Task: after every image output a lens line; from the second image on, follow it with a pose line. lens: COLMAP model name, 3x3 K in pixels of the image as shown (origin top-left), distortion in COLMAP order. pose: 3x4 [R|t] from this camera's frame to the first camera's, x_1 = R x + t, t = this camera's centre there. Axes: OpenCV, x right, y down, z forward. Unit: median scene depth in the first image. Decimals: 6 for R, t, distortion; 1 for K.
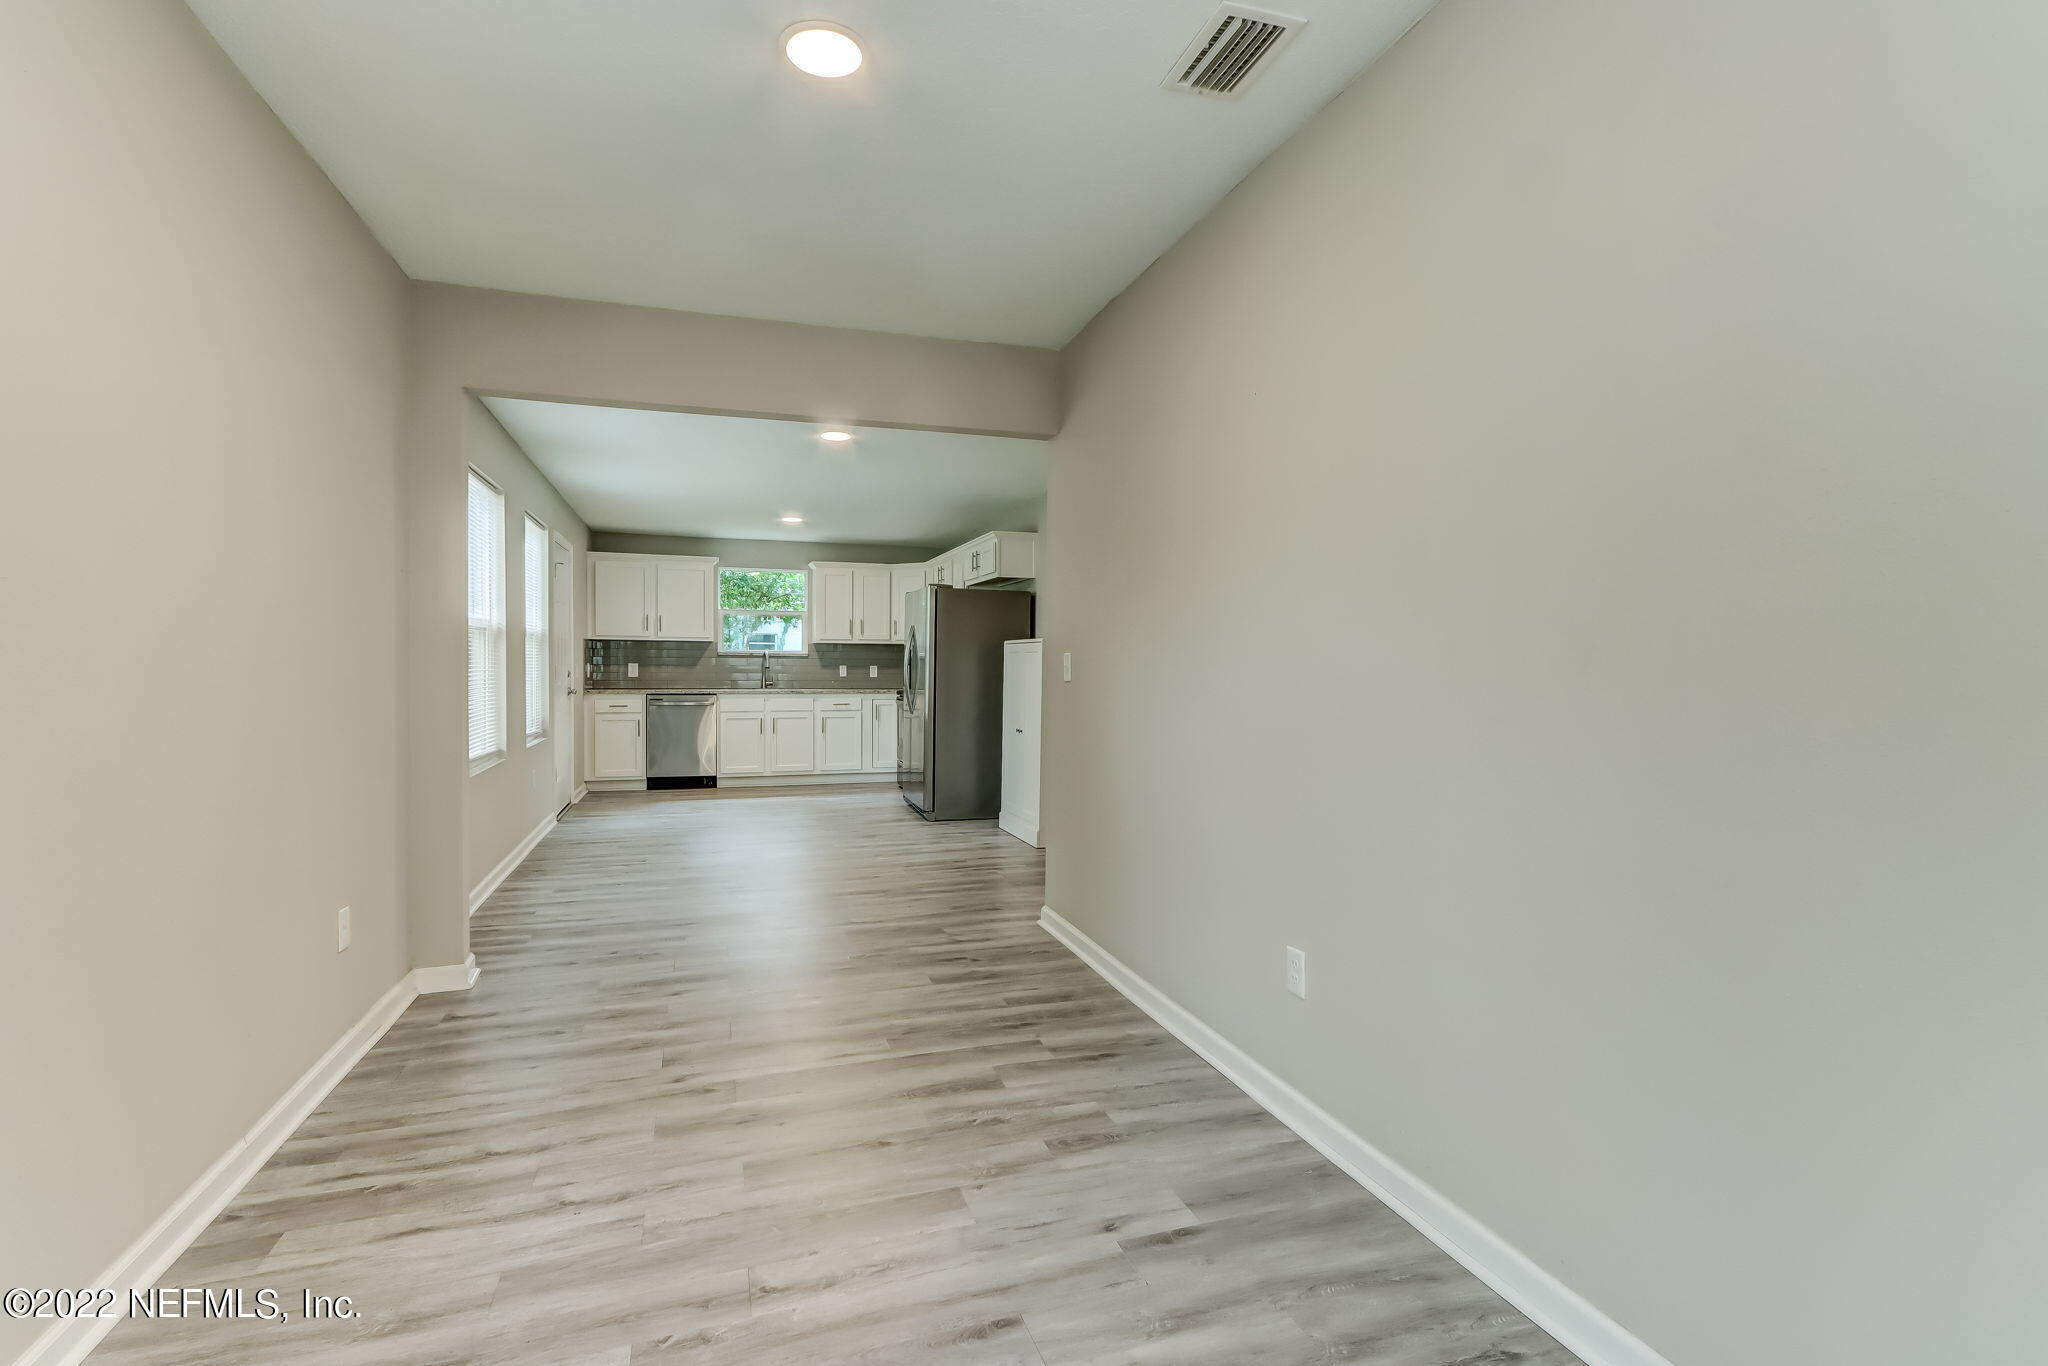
lens RADIAL K [[945.9, 0, 1025.0], [0, 945.9, 673.2], [0, 0, 1]] dist [-0.001211, -0.000126]
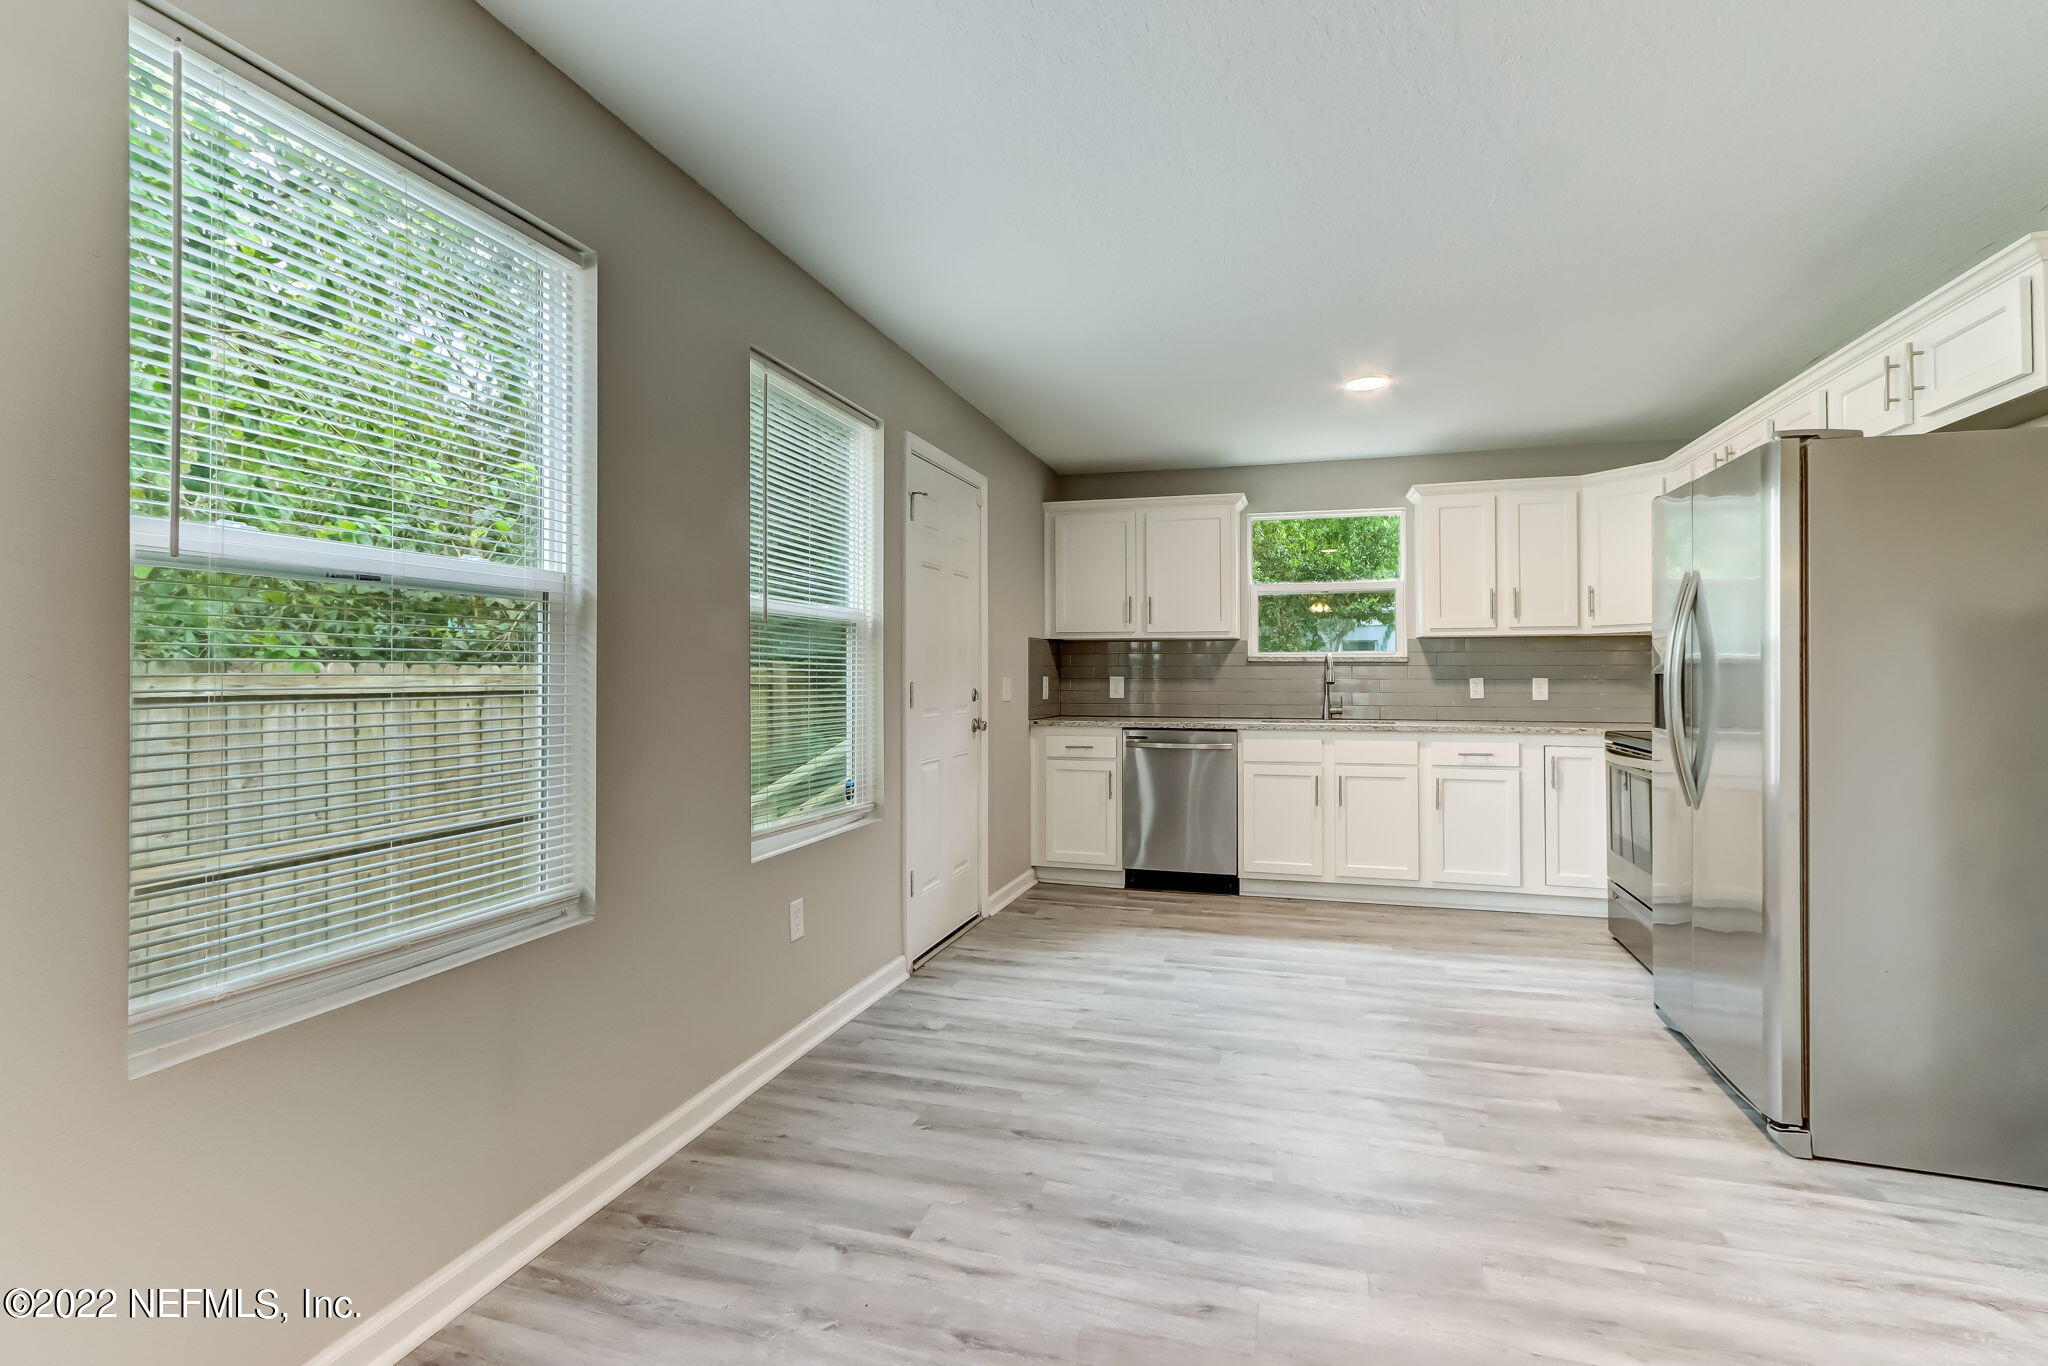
lens RADIAL K [[945.9, 0, 1025.0], [0, 945.9, 673.2], [0, 0, 1]] dist [-0.001211, -0.000126]
pose [[0.813156, -0.009423, -0.581970, -0.096934], [0.001498, 0.999900, -0.014096, -0.004168], [0.582044, 0.010590, 0.813088, 0.454548]]
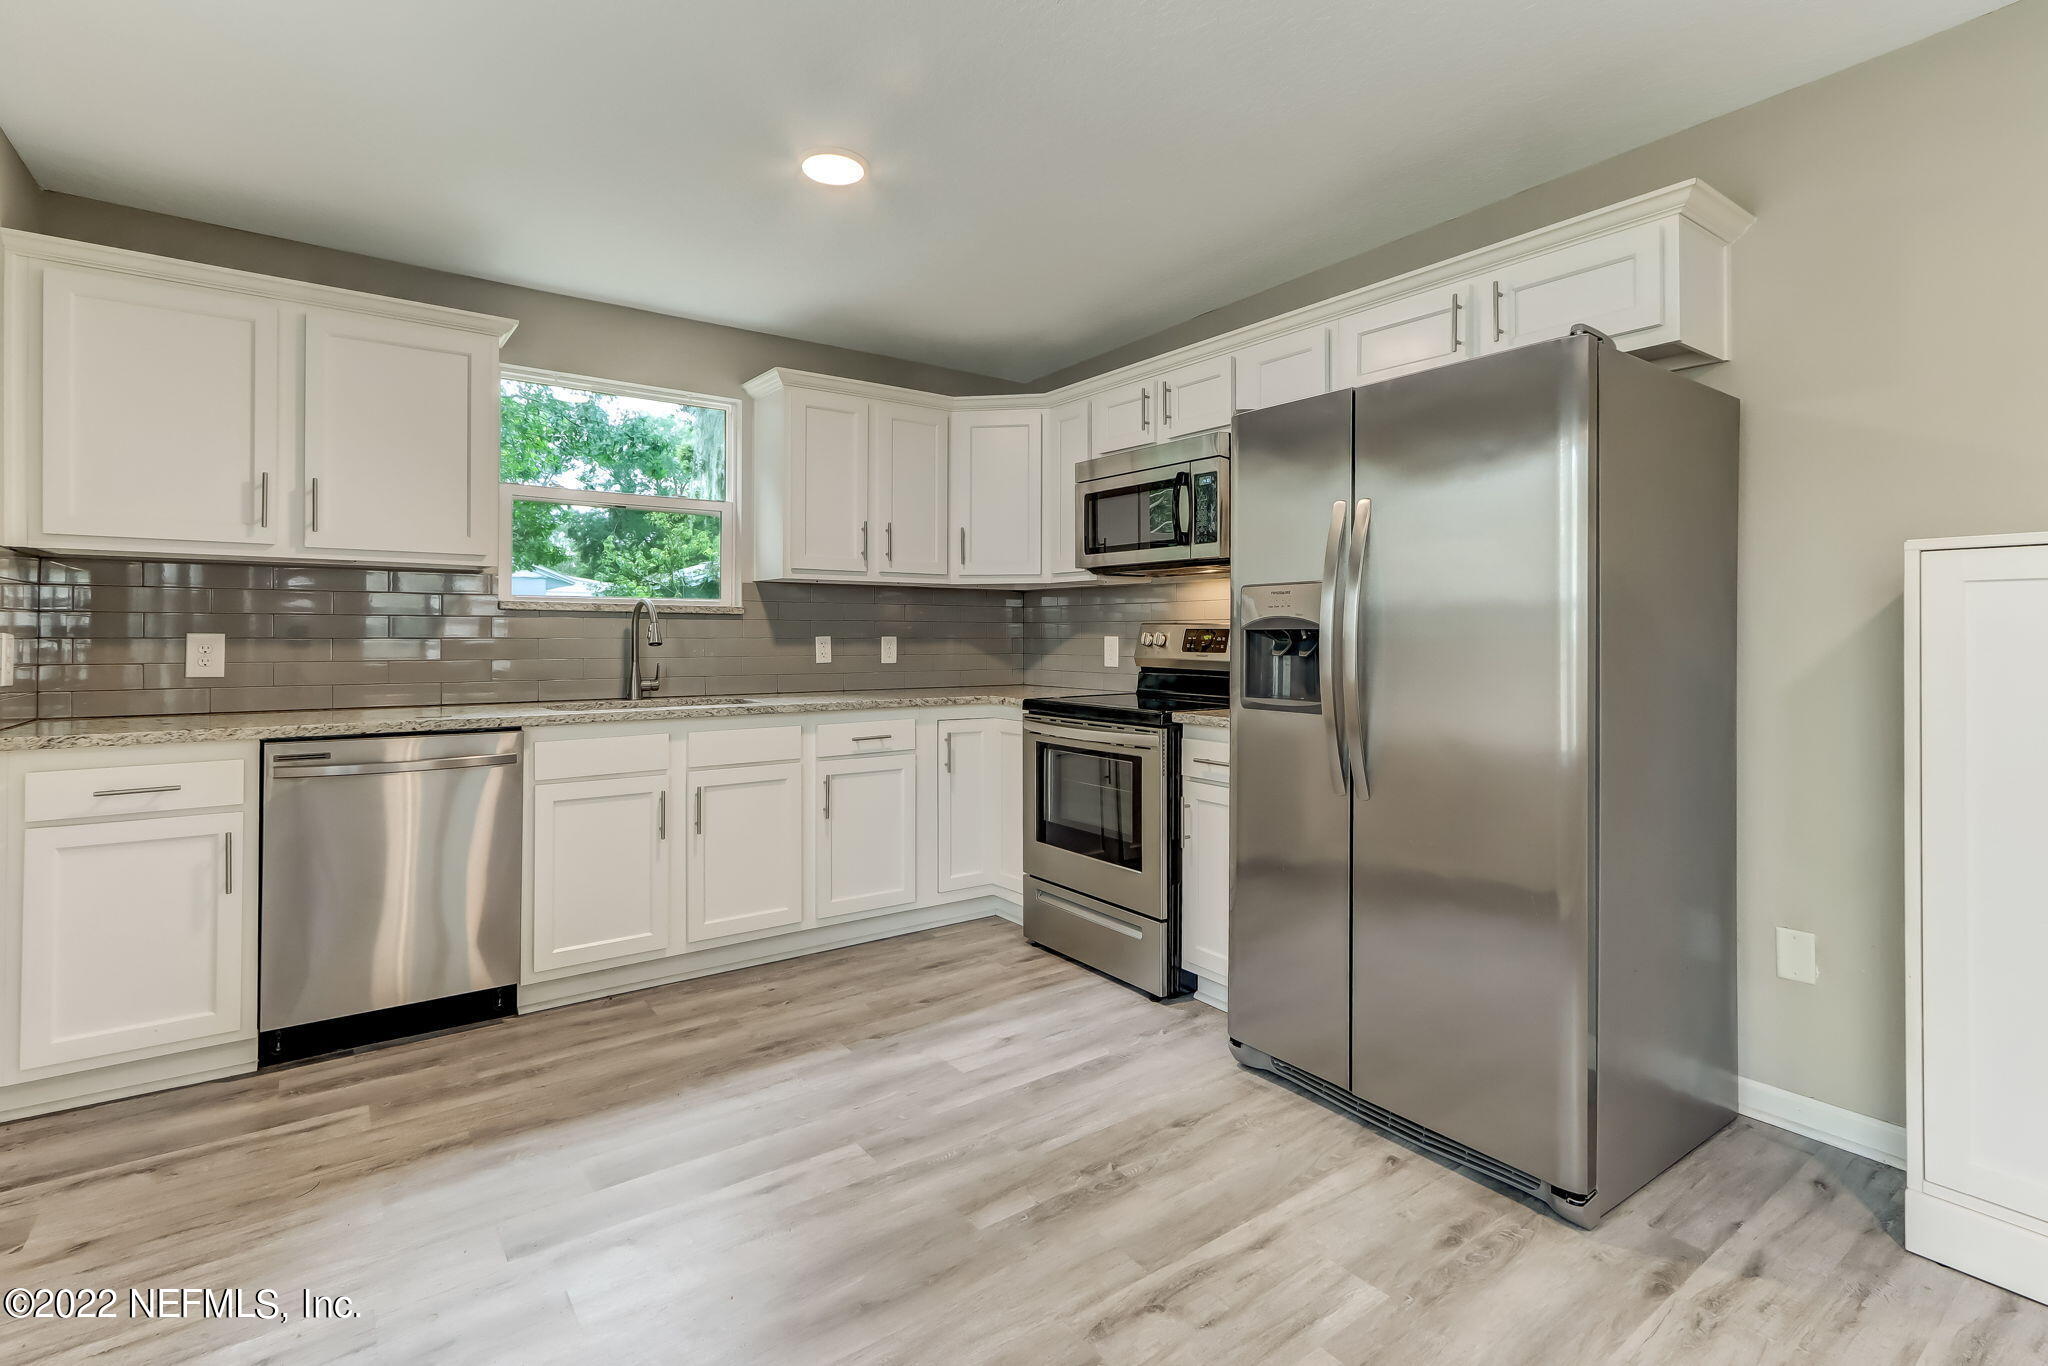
lens RADIAL K [[986.6, 0, 1053.8], [0, 986.6, 621.7], [0, 0, 1]] dist [0.003036, 0.000505]
pose [[0.952981, -0.003021, 0.303016, -0.248622], [0.009932, 0.999724, -0.021269, -0.004931], [-0.302869, 0.023278, 0.952748, 0.608502]]
